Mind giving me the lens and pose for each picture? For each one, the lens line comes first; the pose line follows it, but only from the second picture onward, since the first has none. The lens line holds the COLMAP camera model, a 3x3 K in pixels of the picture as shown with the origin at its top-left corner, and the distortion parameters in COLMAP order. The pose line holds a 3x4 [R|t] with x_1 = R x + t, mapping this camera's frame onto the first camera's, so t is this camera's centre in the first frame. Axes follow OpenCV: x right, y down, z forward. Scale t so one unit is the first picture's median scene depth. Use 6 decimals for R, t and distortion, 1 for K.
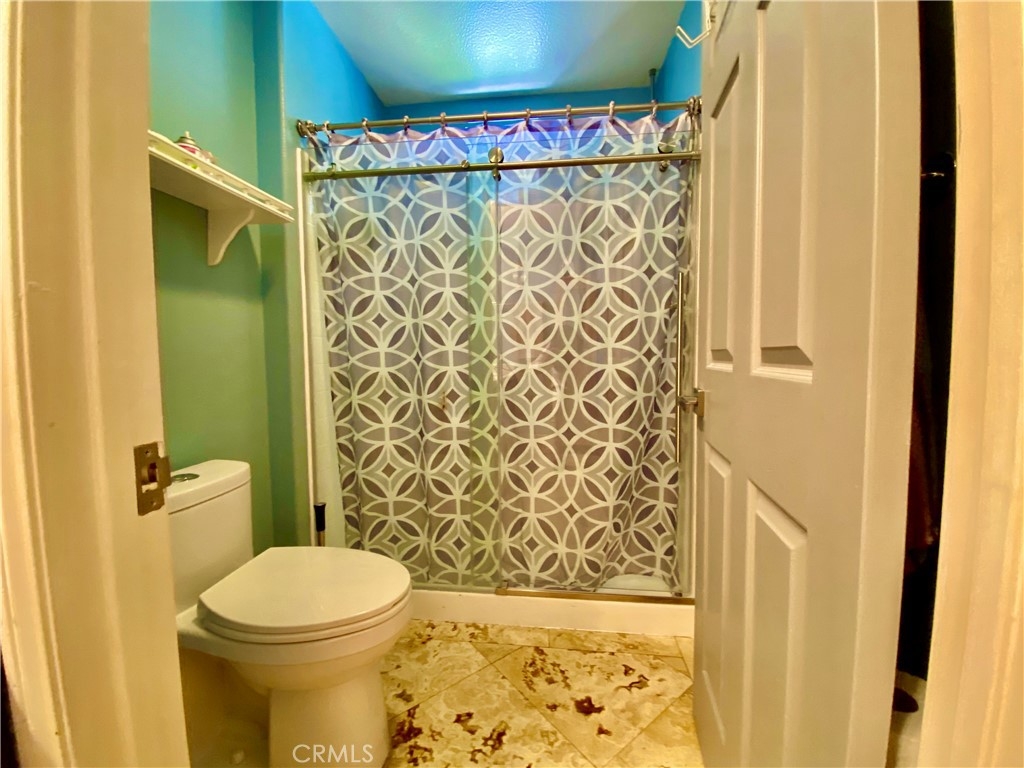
lens RADIAL K [[410.1, 0, 514.7], [0, 410.1, 382.2], [0, 0, 1]] dist [0.002417, -0.000106]
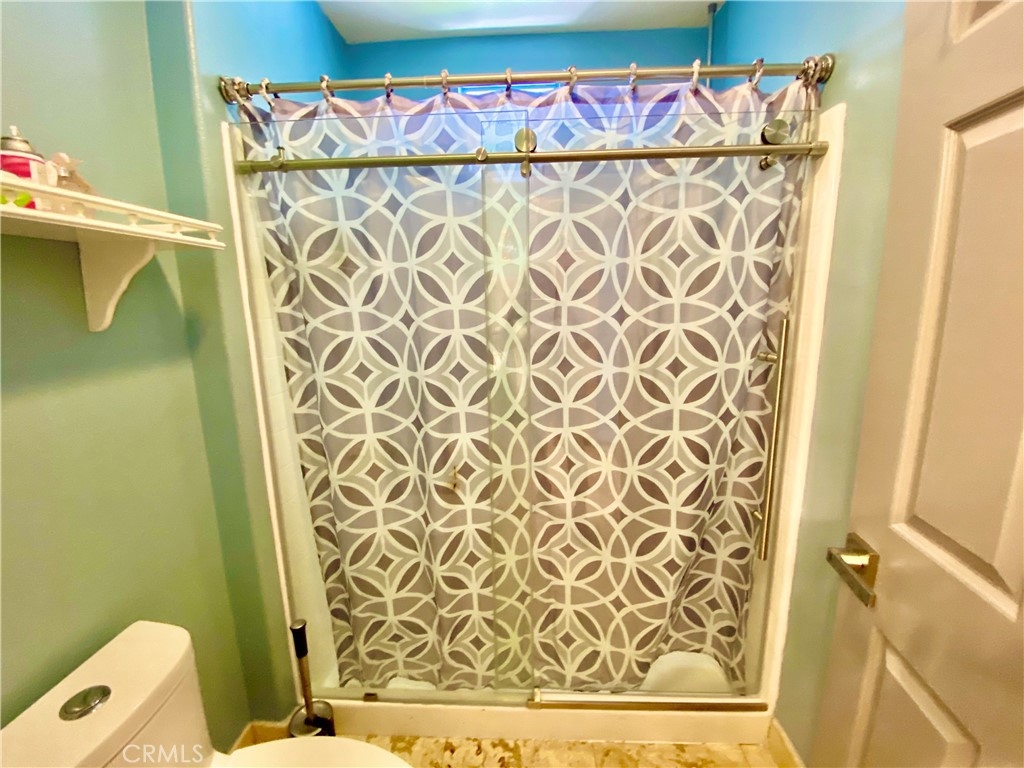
lens RADIAL K [[415.2, 0, 512.0], [0, 415.2, 384.0], [0, 0, 1]] dist [-0.003073, -0.000120]
pose [[0.997891, -0.022344, 0.060938, -0.114131], [0.015256, 0.993318, 0.114393, -0.219290], [-0.063087, -0.113222, 0.991565, 0.260663]]
